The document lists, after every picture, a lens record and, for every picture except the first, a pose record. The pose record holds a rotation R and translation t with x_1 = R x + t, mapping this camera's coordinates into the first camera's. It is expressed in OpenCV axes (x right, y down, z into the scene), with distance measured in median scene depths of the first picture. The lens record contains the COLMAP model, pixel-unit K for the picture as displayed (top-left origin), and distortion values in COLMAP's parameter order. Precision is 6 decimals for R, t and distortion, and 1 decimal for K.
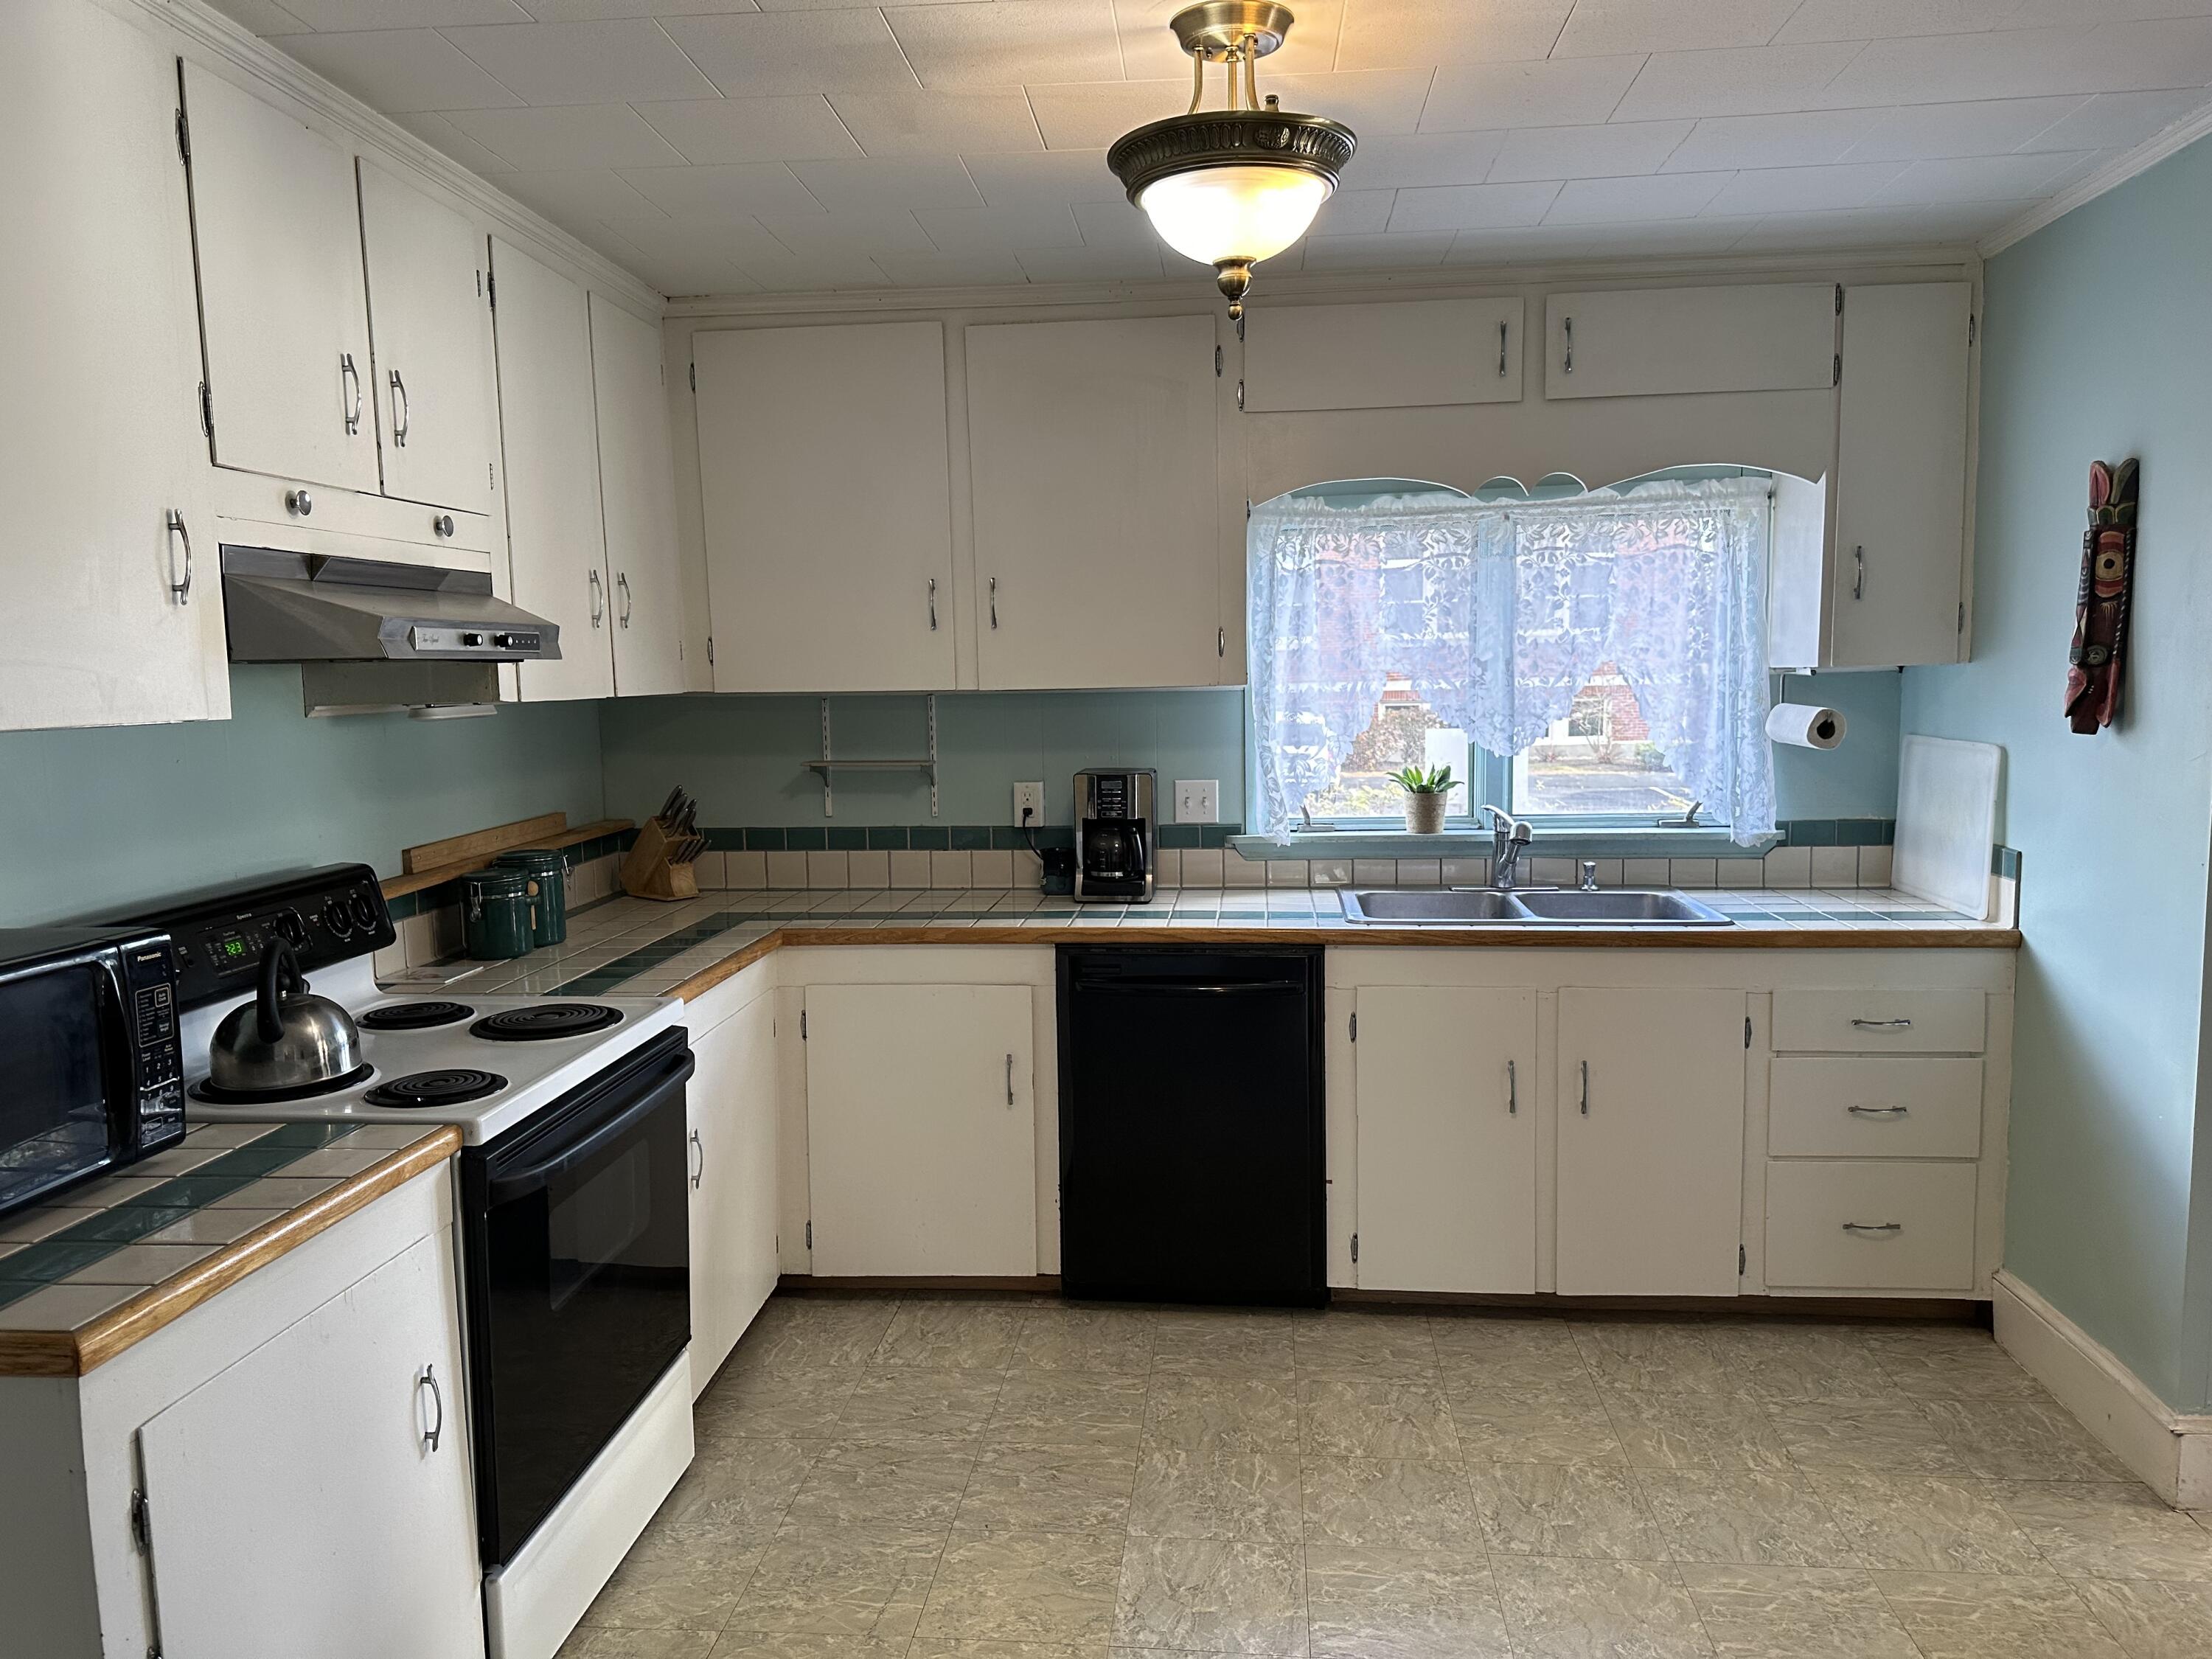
lens RADIAL K [[1564.7, 0, 1103.2], [0, 1564.7, 833.3], [0, 0, 1]] dist [0.075665, -0.067763]
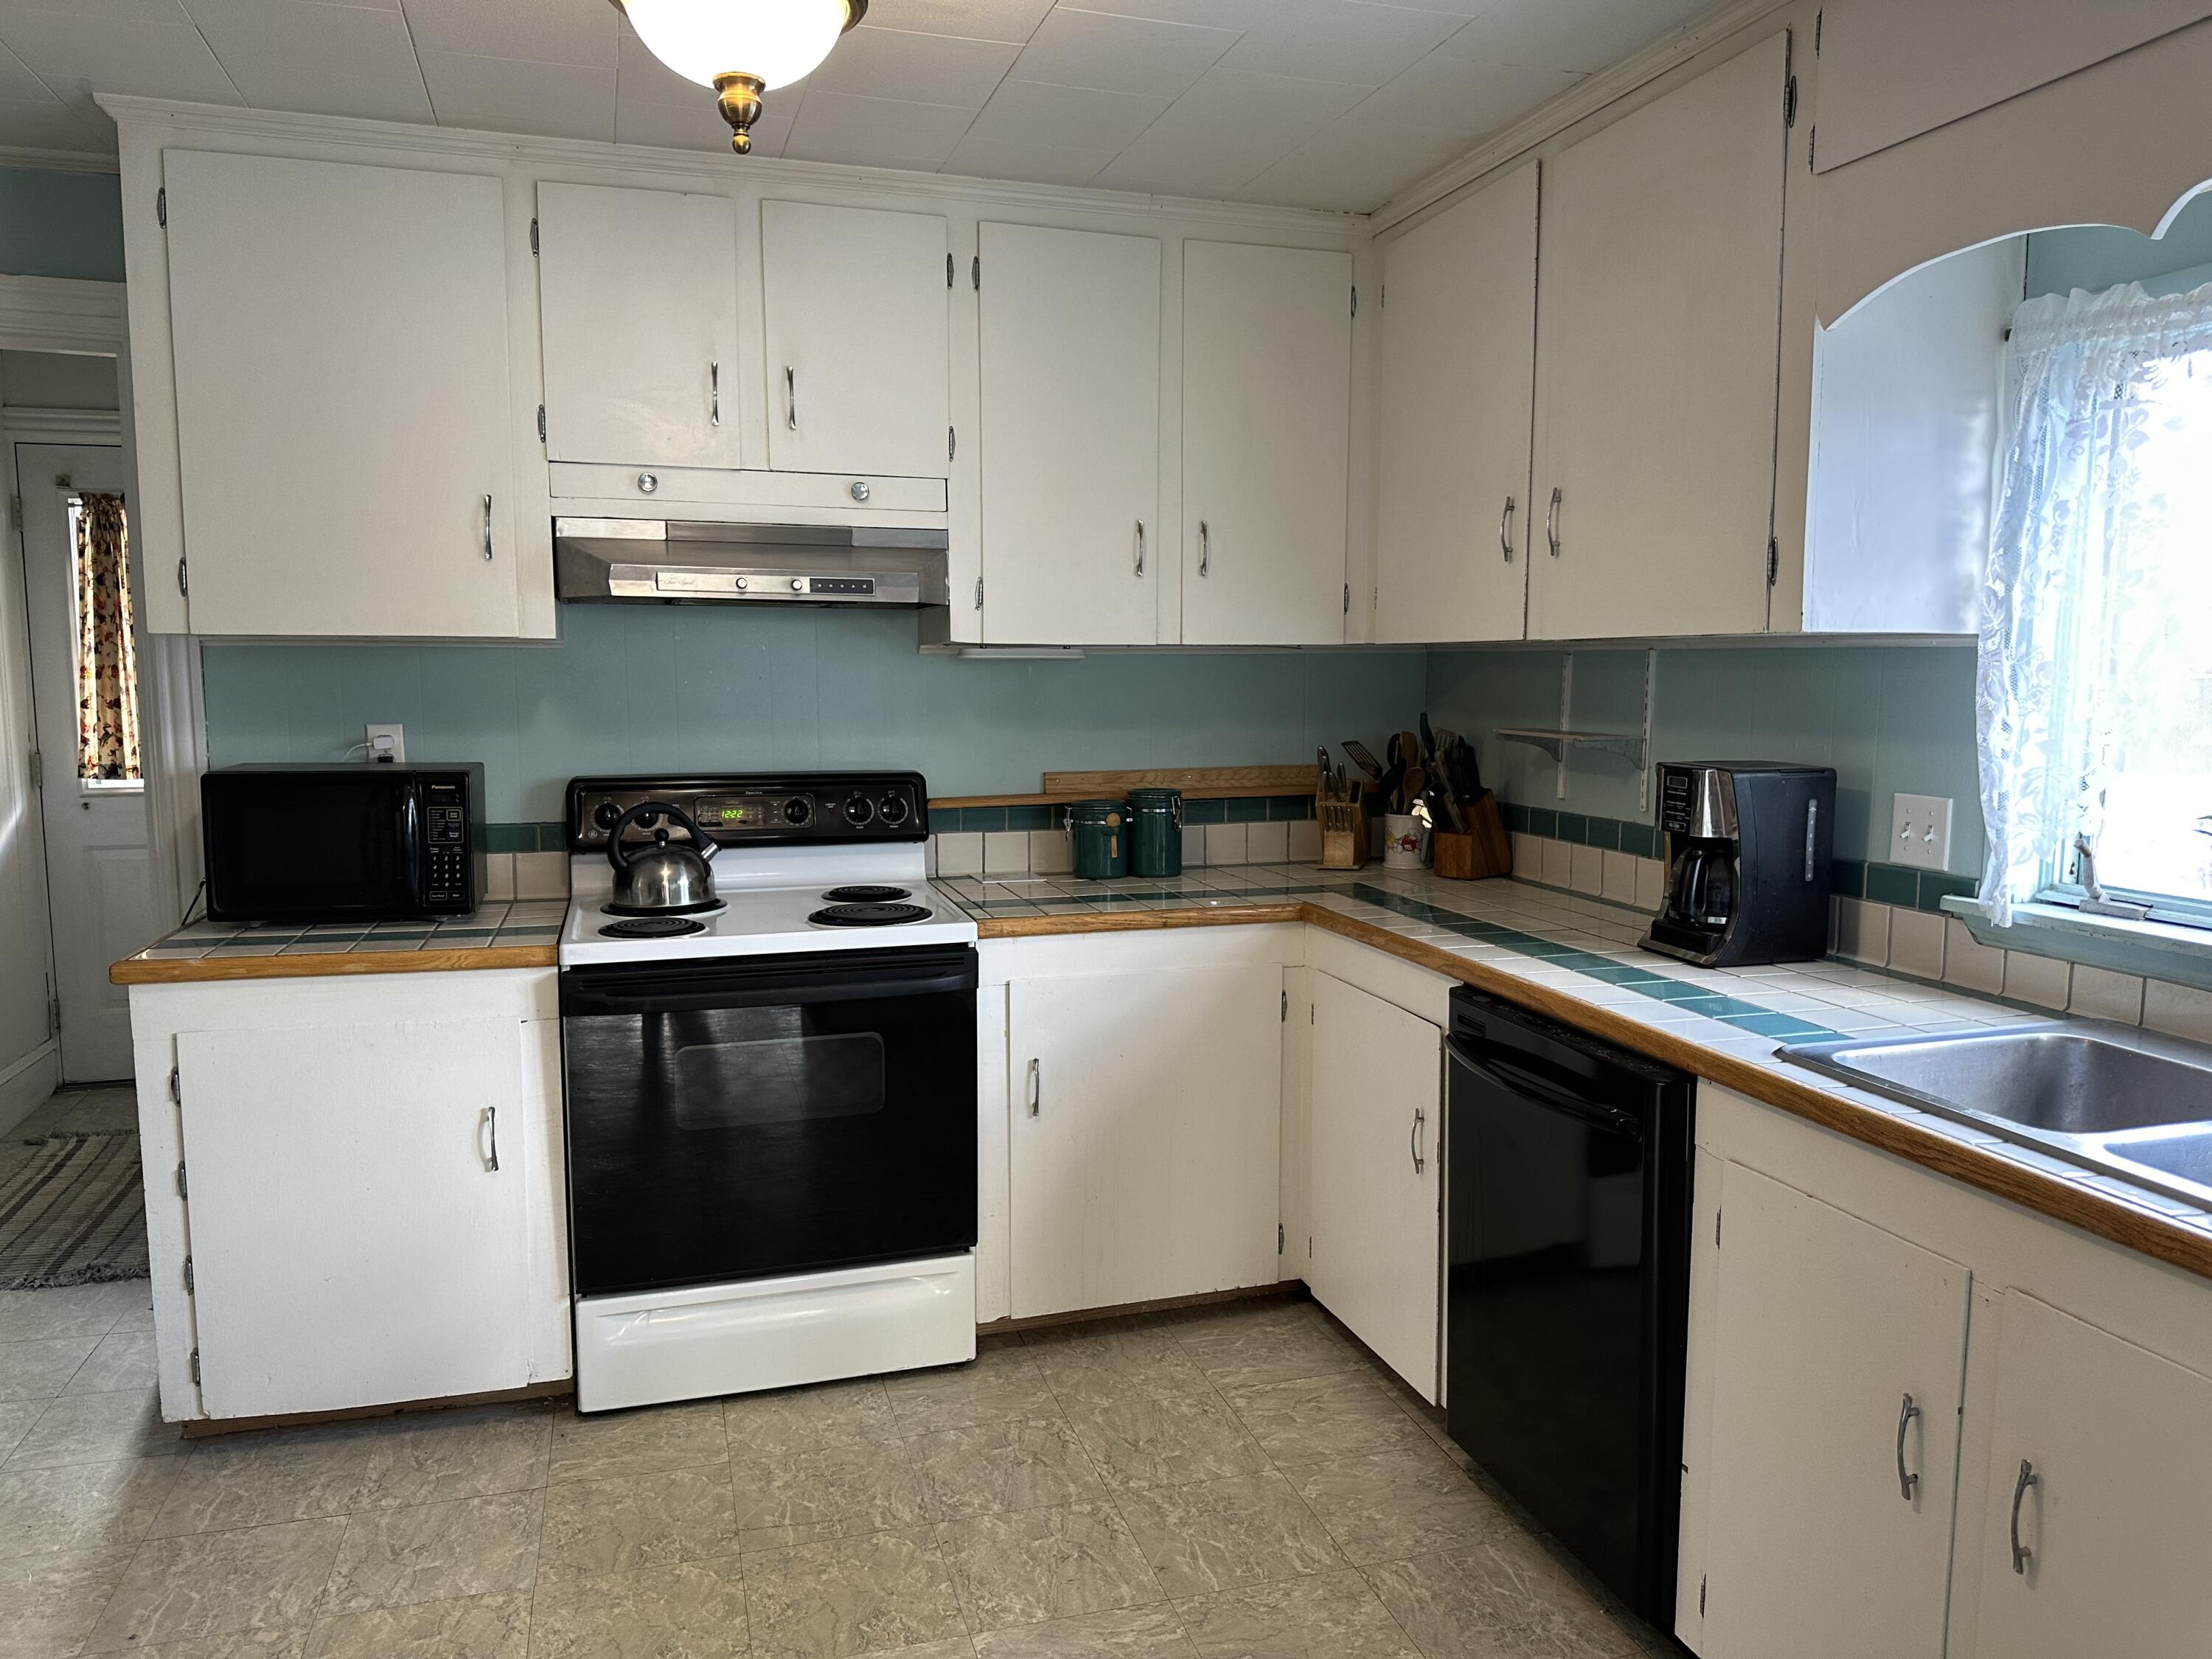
lens RADIAL K [[1564.7, 0, 1113.9], [0, 1564.7, 832.1], [0, 0, 1]] dist [0.075665, -0.067763]
pose [[0.374161, 0.120398, -0.919515, 0.610925], [-0.108441, 0.990414, 0.085556, -0.046945], [0.921002, 0.067701, 0.383631, 0.575533]]
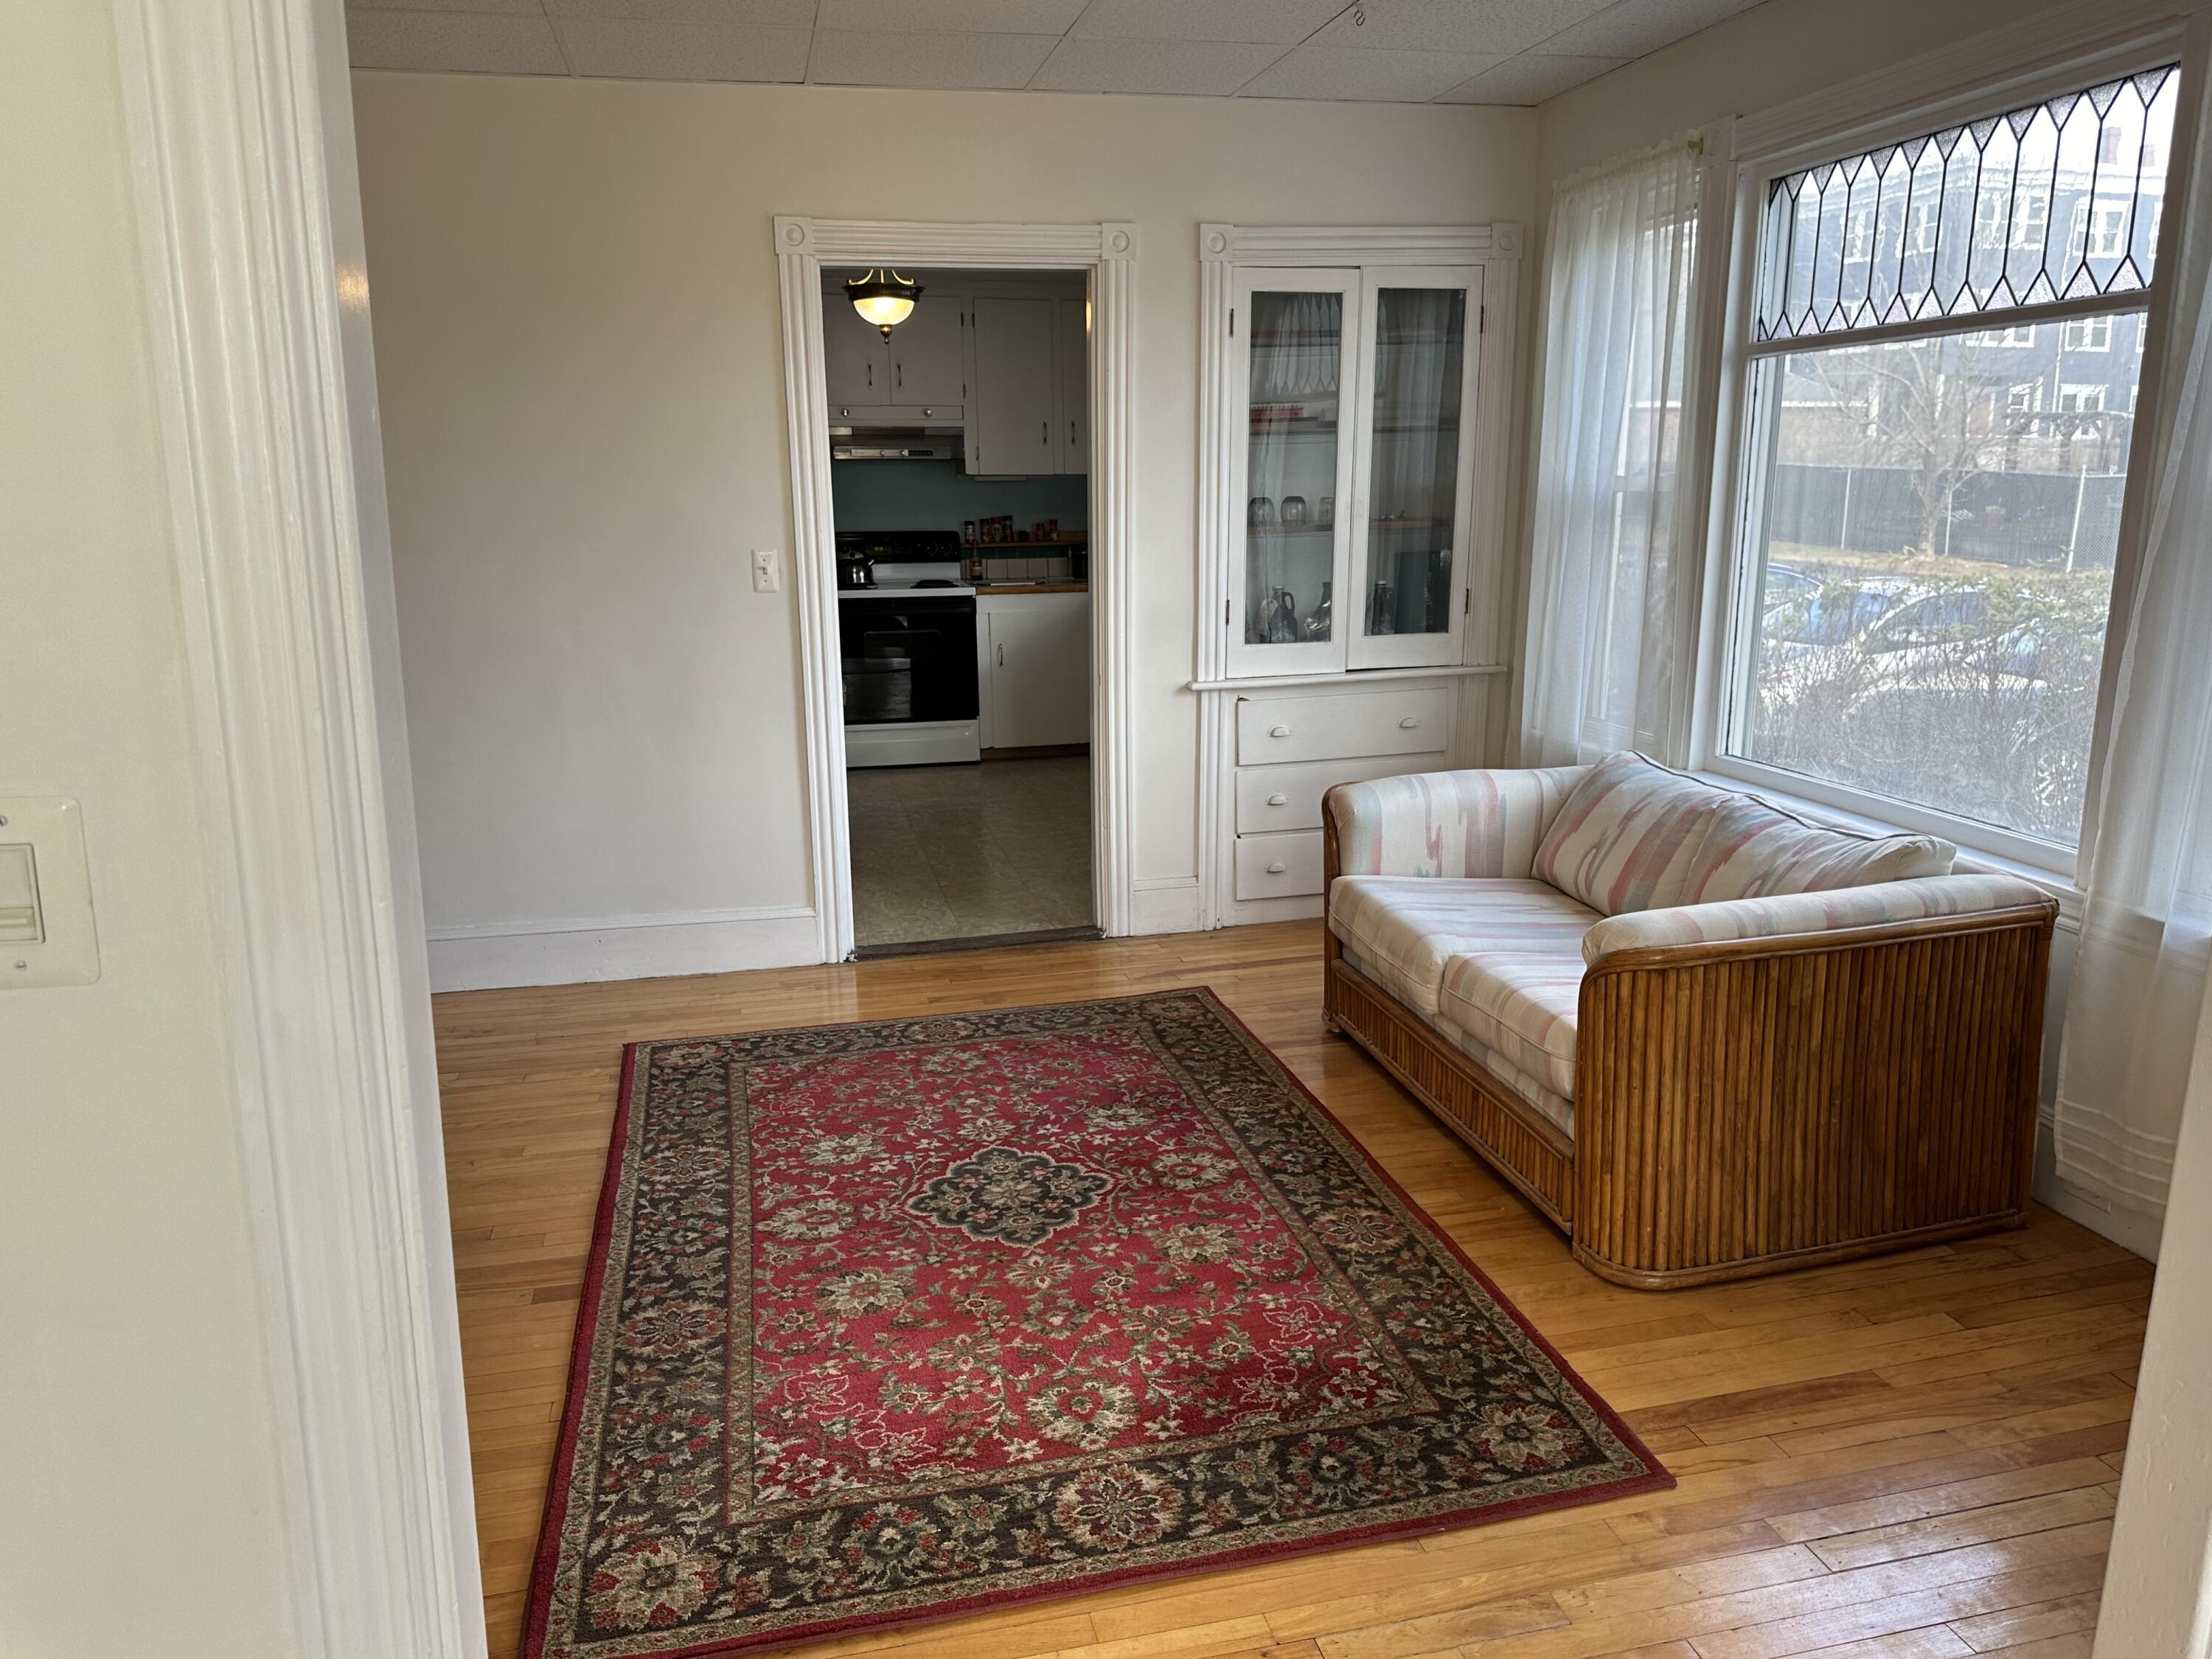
lens RADIAL K [[1614.3, 0, 1104.9], [0, 1614.3, 847.3], [0, 0, 1]] dist [0.043641, -0.035962]
pose [[0.303445, 0.230540, -0.924539, 2.120212], [-0.096214, 0.972743, 0.210981, -0.058277], [0.947979, 0.024932, 0.317355, 0.284800]]
